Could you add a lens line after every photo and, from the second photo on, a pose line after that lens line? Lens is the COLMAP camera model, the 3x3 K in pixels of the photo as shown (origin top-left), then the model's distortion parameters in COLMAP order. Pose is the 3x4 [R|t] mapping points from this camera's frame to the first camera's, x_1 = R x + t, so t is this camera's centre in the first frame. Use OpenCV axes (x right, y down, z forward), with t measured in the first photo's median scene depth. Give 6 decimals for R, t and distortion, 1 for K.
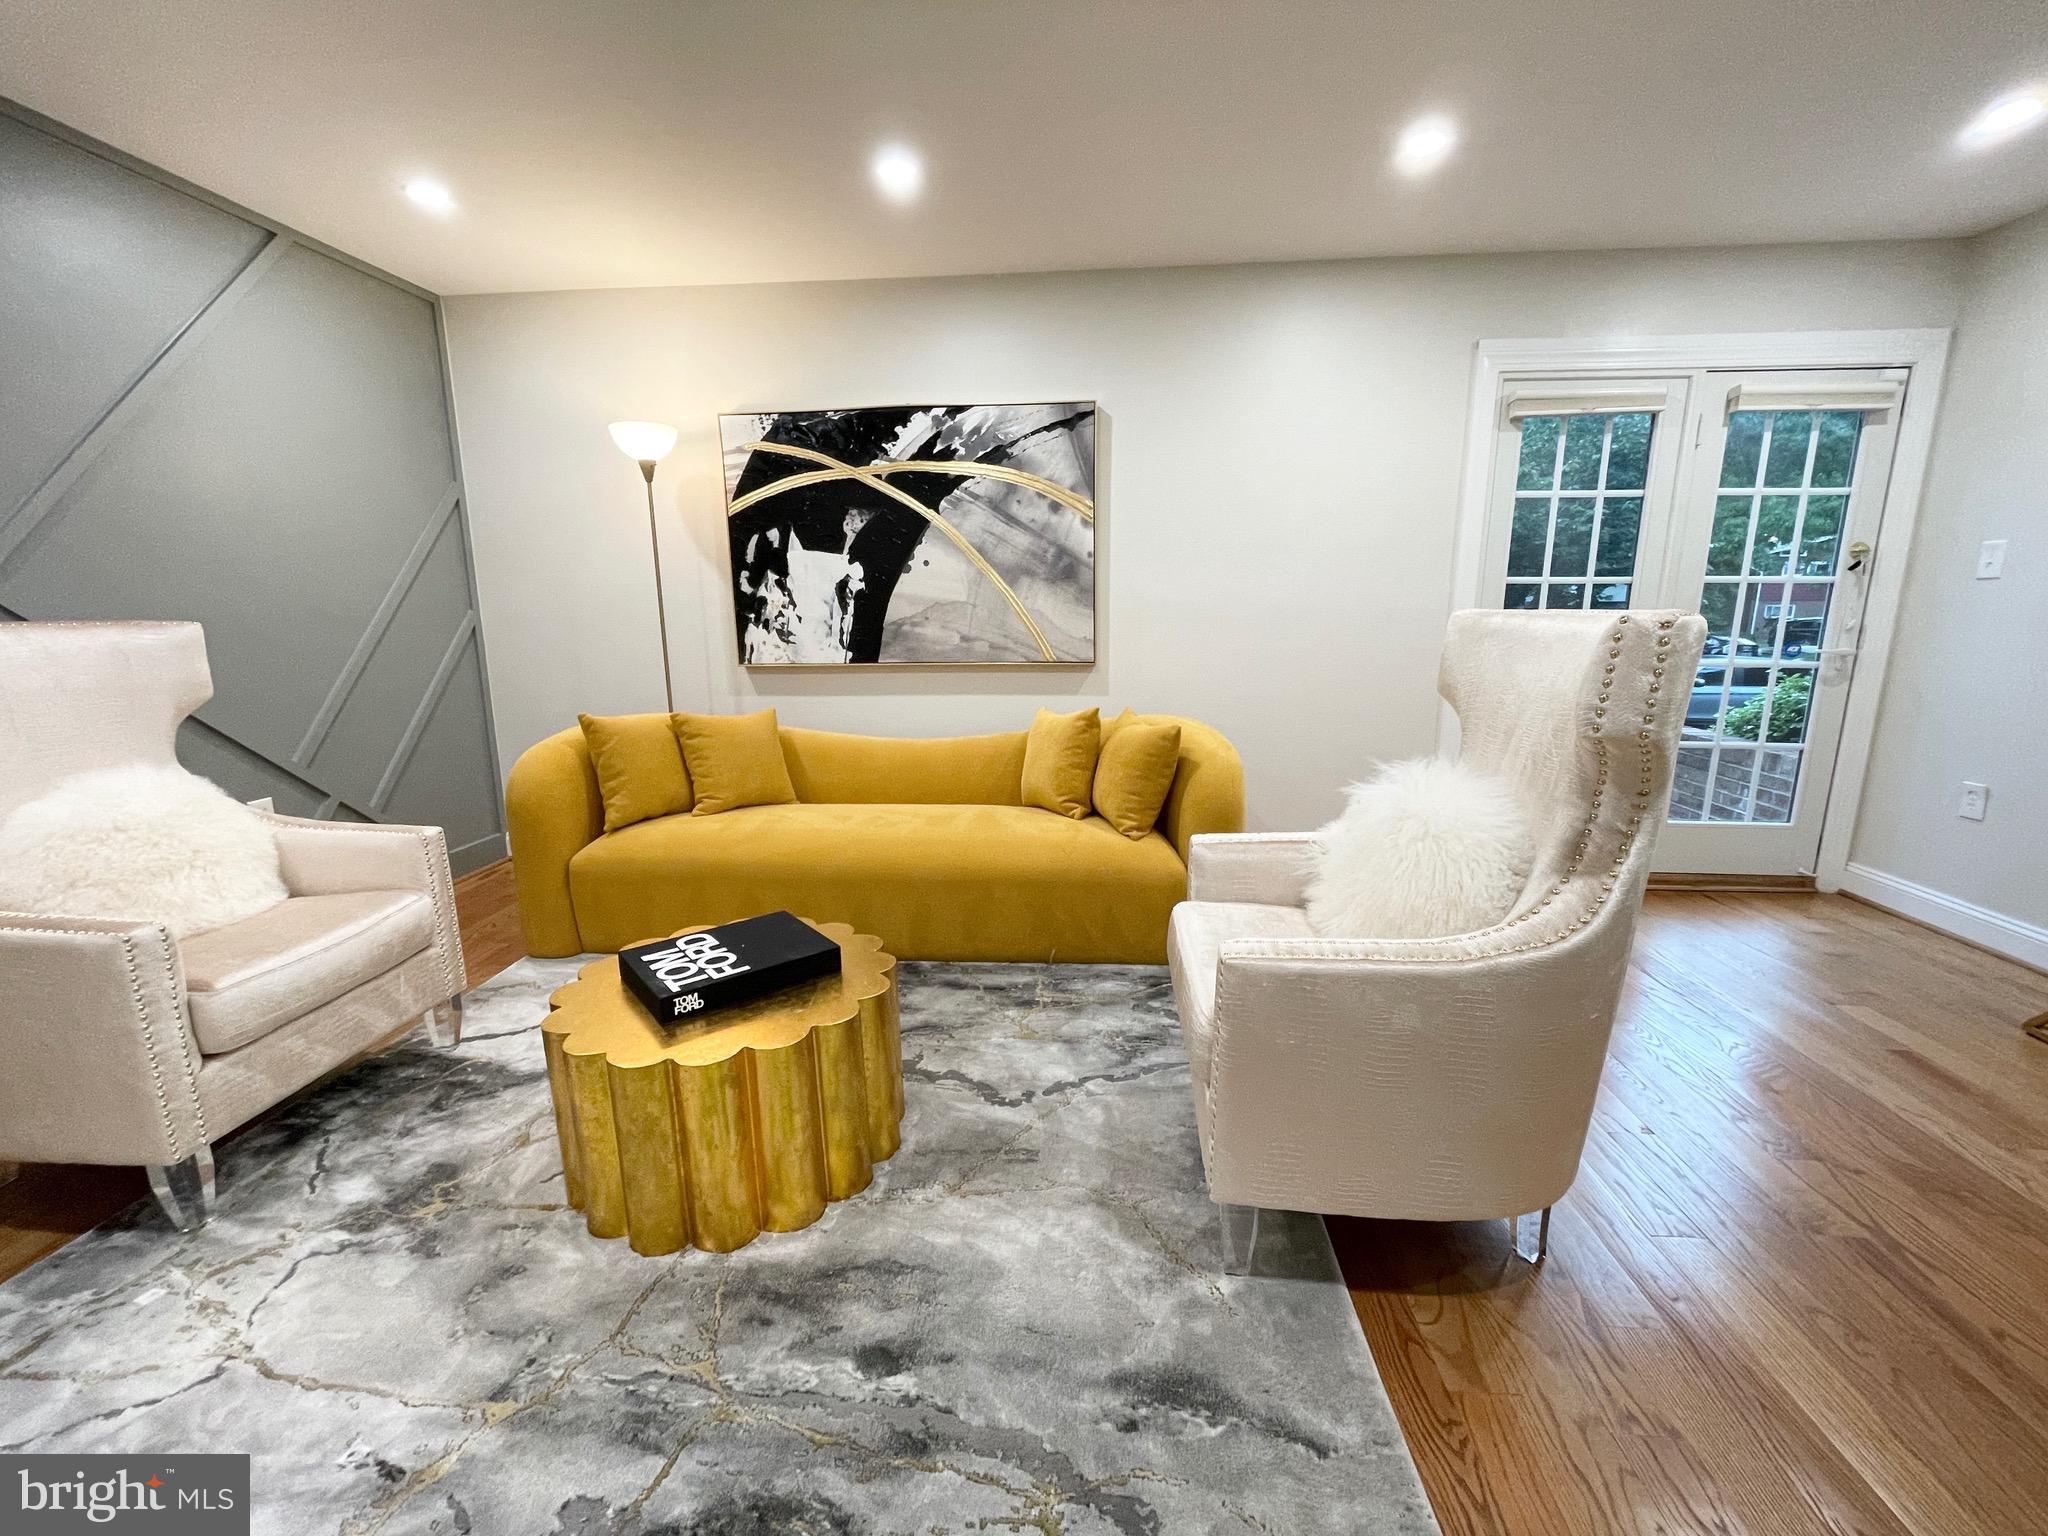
lens RADIAL K [[821.3, 0, 1032.9], [0, 821.3, 770.2], [0, 0, 1]] dist [-0.002947, -0.001123]
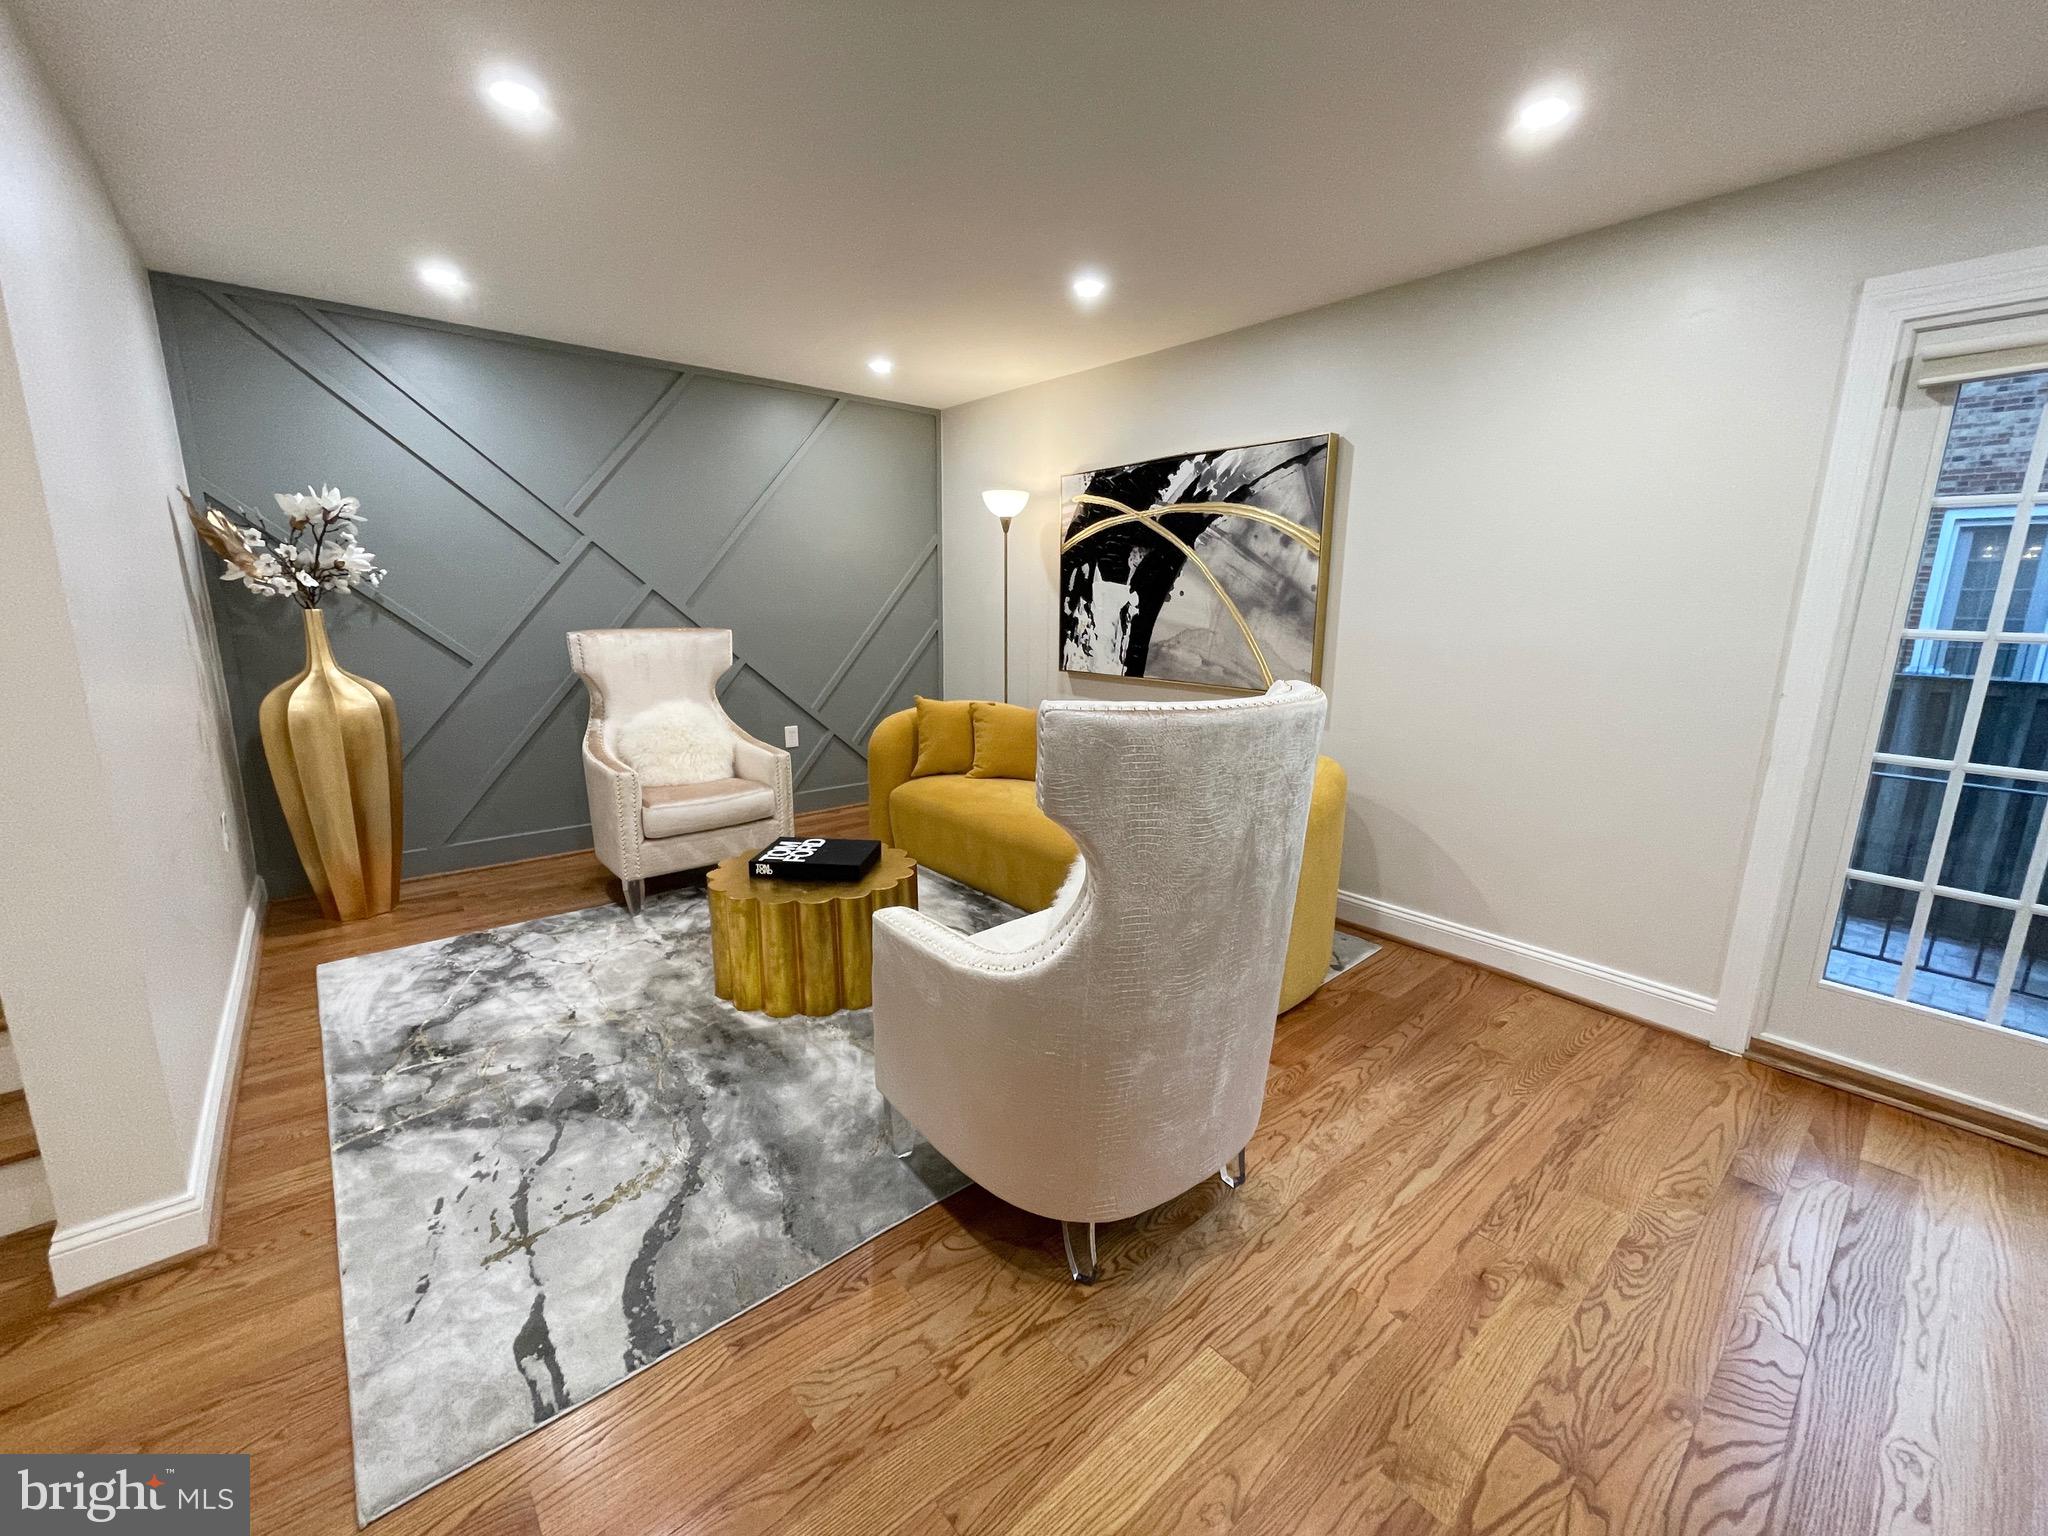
lens RADIAL K [[821.3, 0, 1032.9], [0, 821.3, 772.8], [0, 0, 1]] dist [-0.002947, -0.001123]
pose [[0.713502, 0.162795, -0.681478, 0.544599], [-0.154387, 0.985256, 0.073721, -0.063178], [0.683432, 0.052611, 0.728116, 0.057021]]
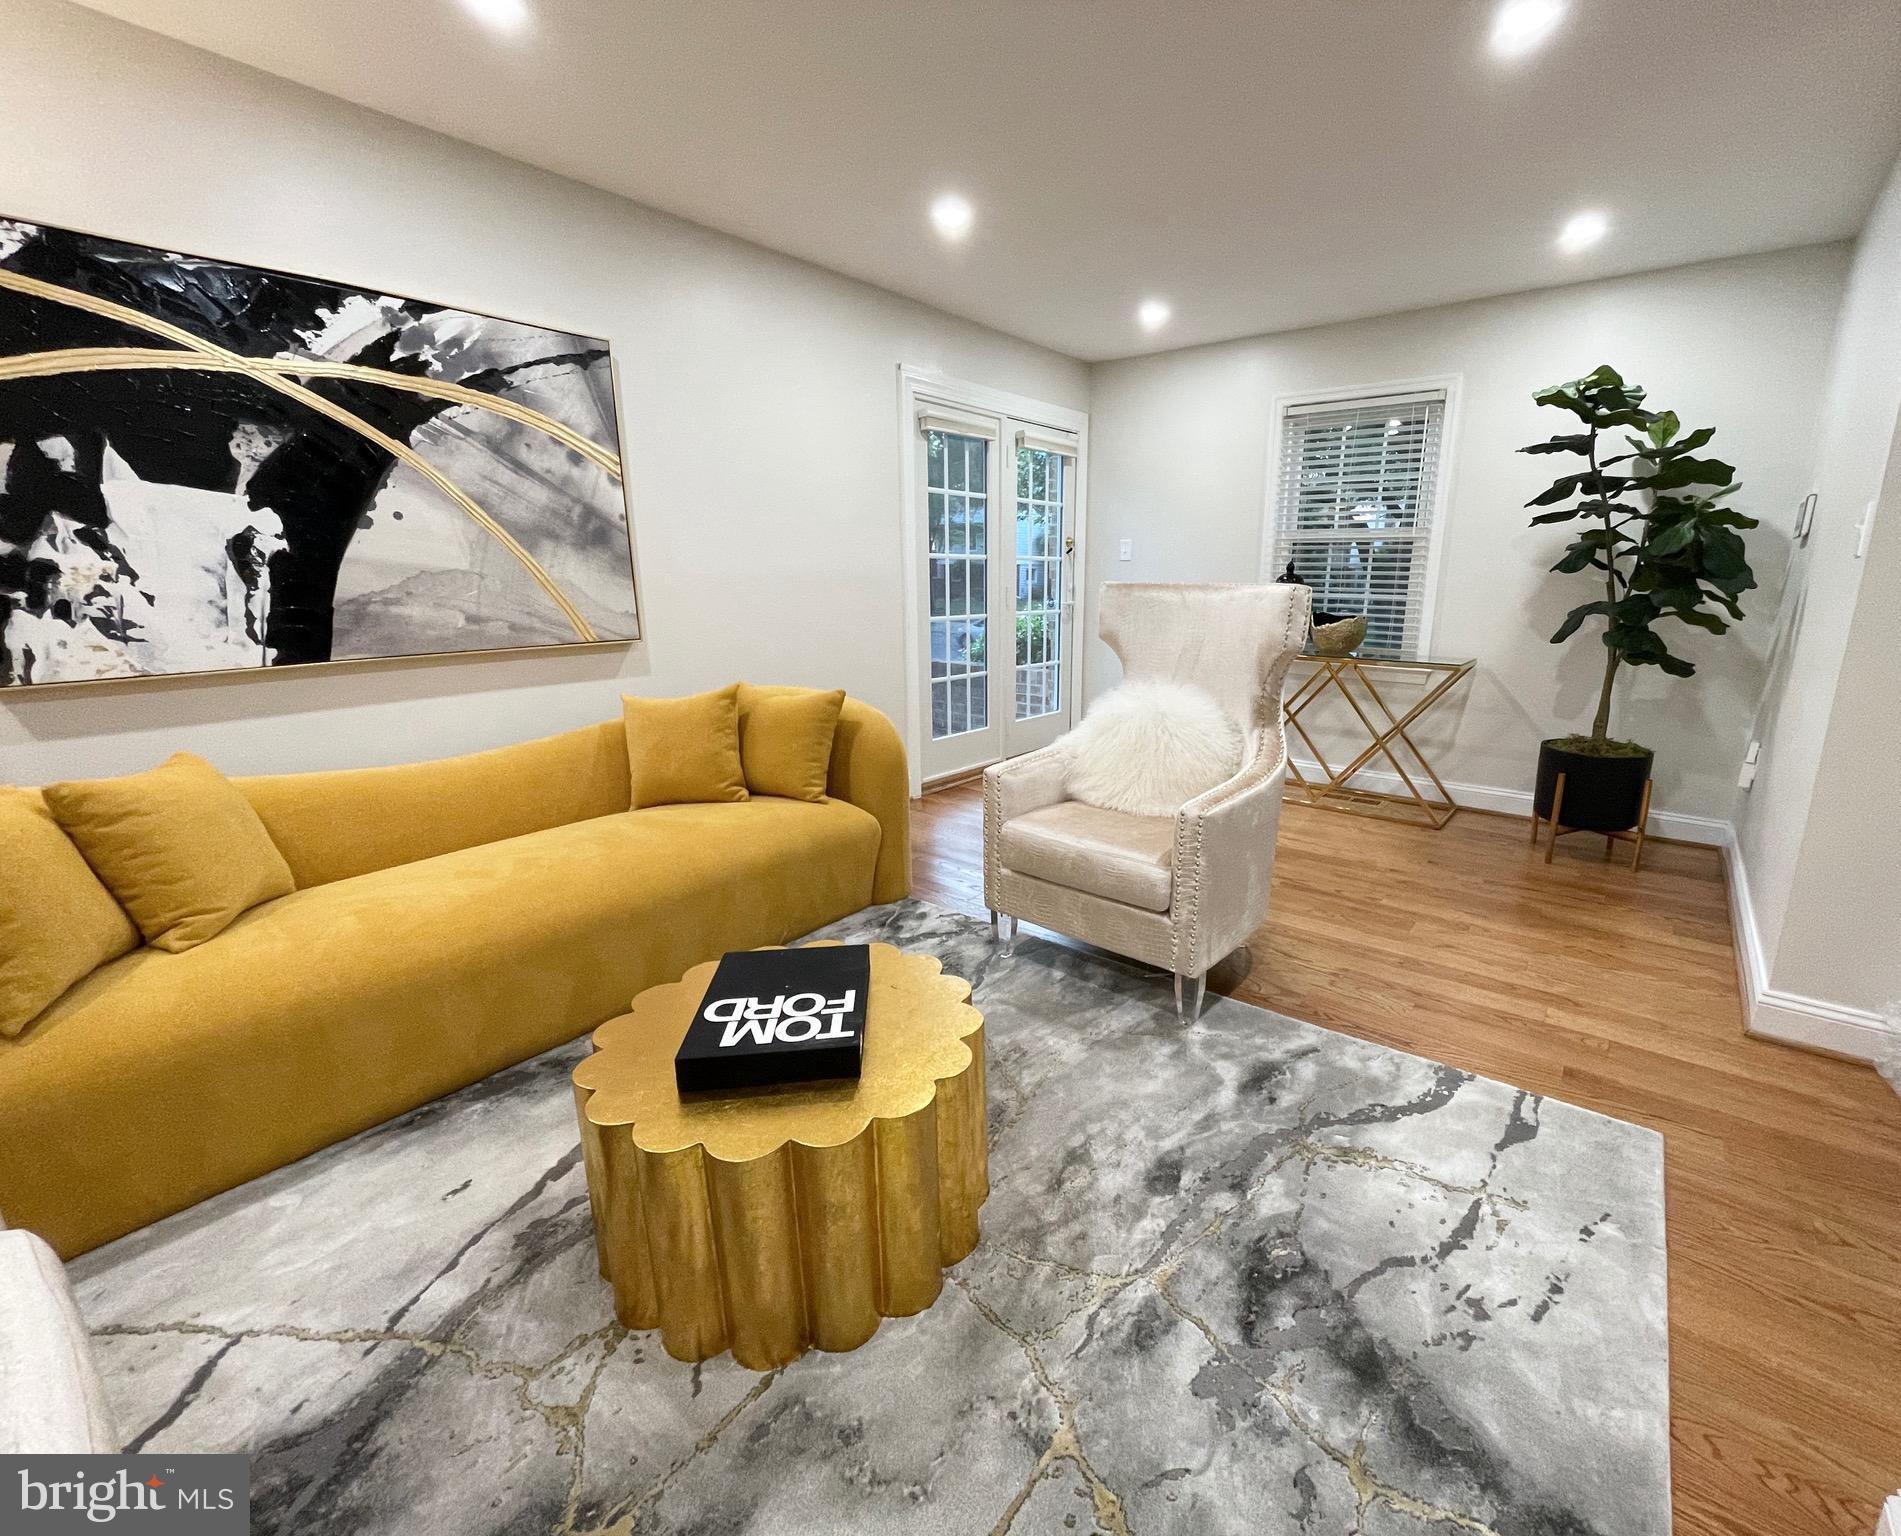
lens RADIAL K [[818.7, 0, 1029.7], [0, 818.7, 768.0], [0, 0, 1]] dist [-0.003889, -0.000618]
pose [[0.533084, -0.194424, 0.823420, -0.477138], [0.158334, 0.978969, 0.128647, -0.042527], [-0.831115, 0.061795, 0.552657, 0.167500]]
